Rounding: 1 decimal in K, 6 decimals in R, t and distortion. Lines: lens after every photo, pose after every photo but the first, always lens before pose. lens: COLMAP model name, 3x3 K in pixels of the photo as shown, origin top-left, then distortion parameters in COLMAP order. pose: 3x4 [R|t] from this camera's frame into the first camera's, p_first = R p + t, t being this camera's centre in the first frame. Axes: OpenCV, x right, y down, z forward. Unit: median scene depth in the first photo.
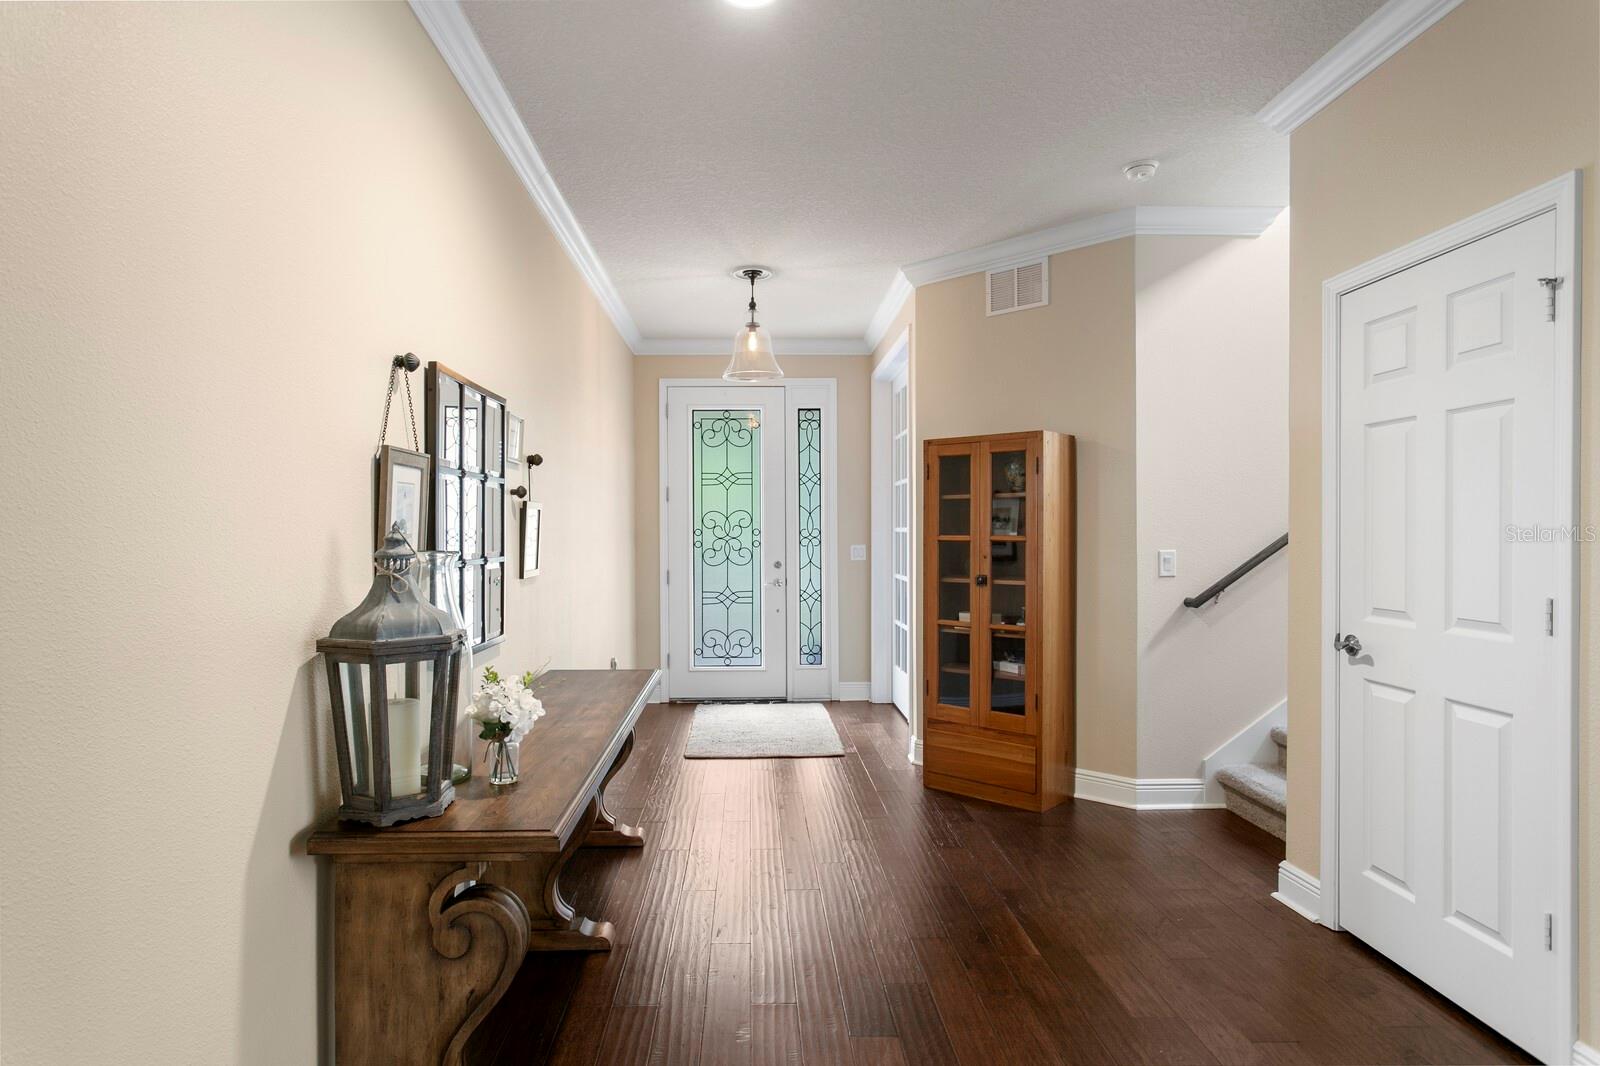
lens RADIAL K [[884.6, 0, 796.1], [0, 884.6, 537.1], [0, 0, 1]] dist [-0.006809, 0.003823]
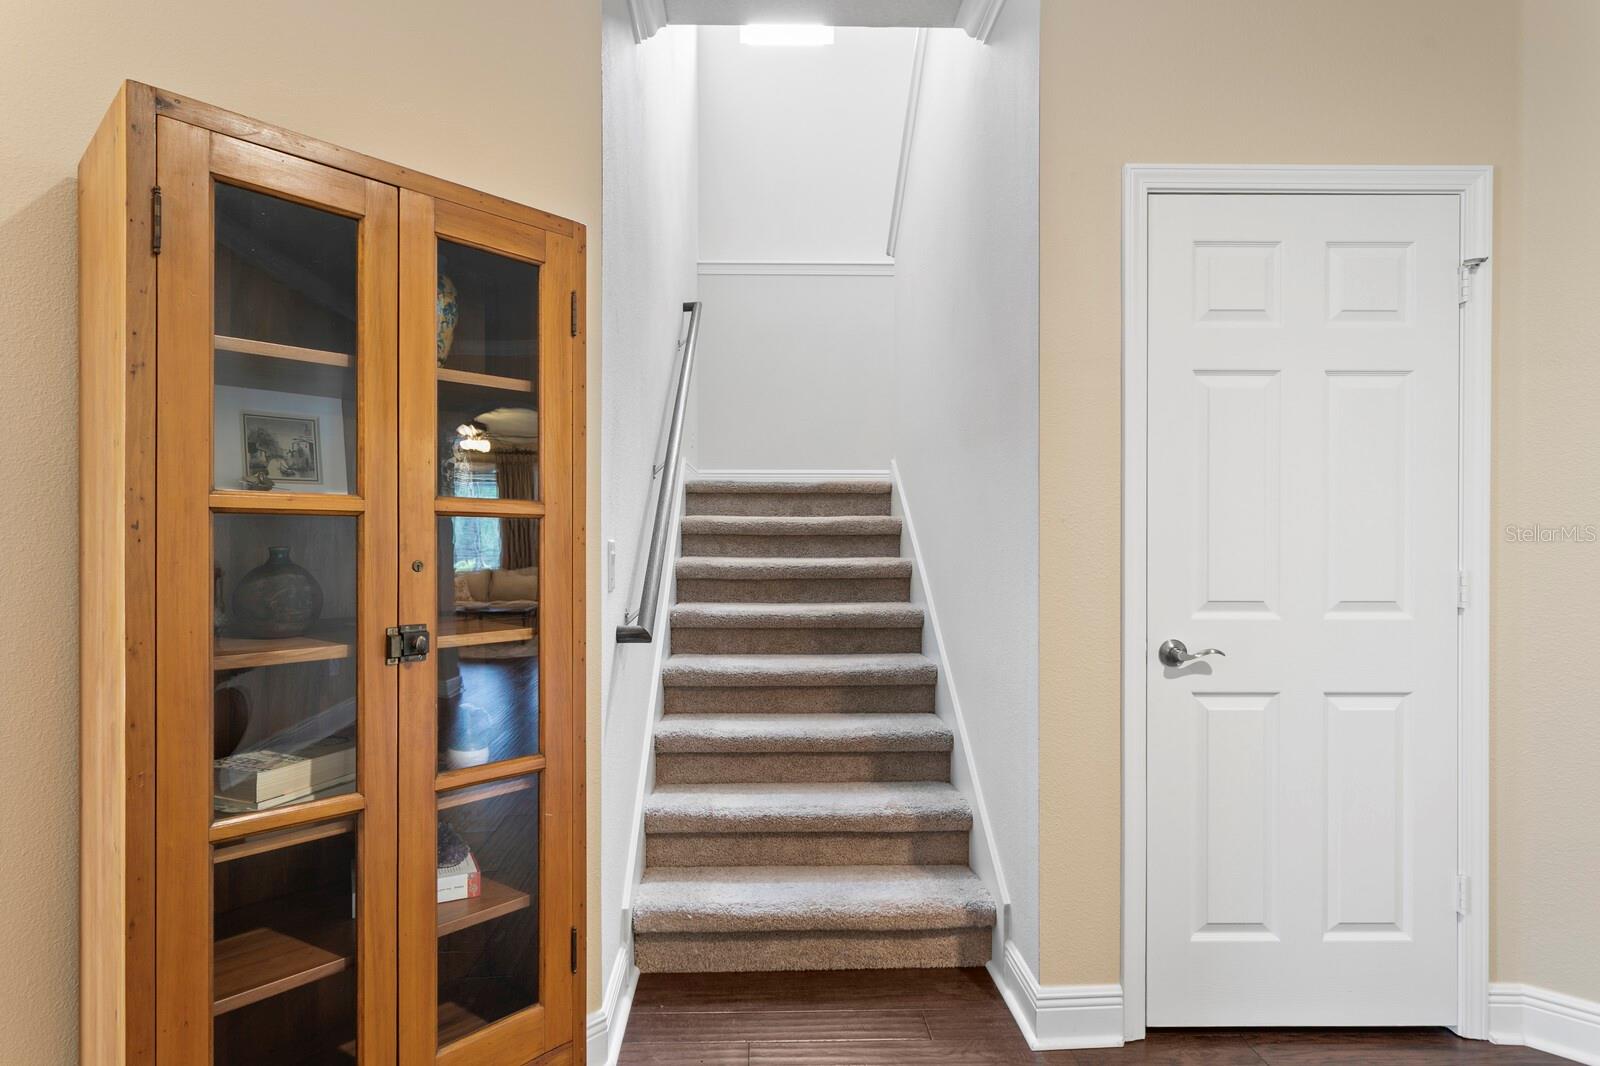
lens RADIAL K [[843.7, 0, 800.1], [0, 843.7, 538.5], [0, 0, 1]] dist [-0.003566, 0.001136]
pose [[0.035281, -0.002888, 0.999373, -0.116973], [0.004544, 0.999986, 0.002729, 0.019321], [-0.999367, 0.004444, 0.035294, 1.308541]]
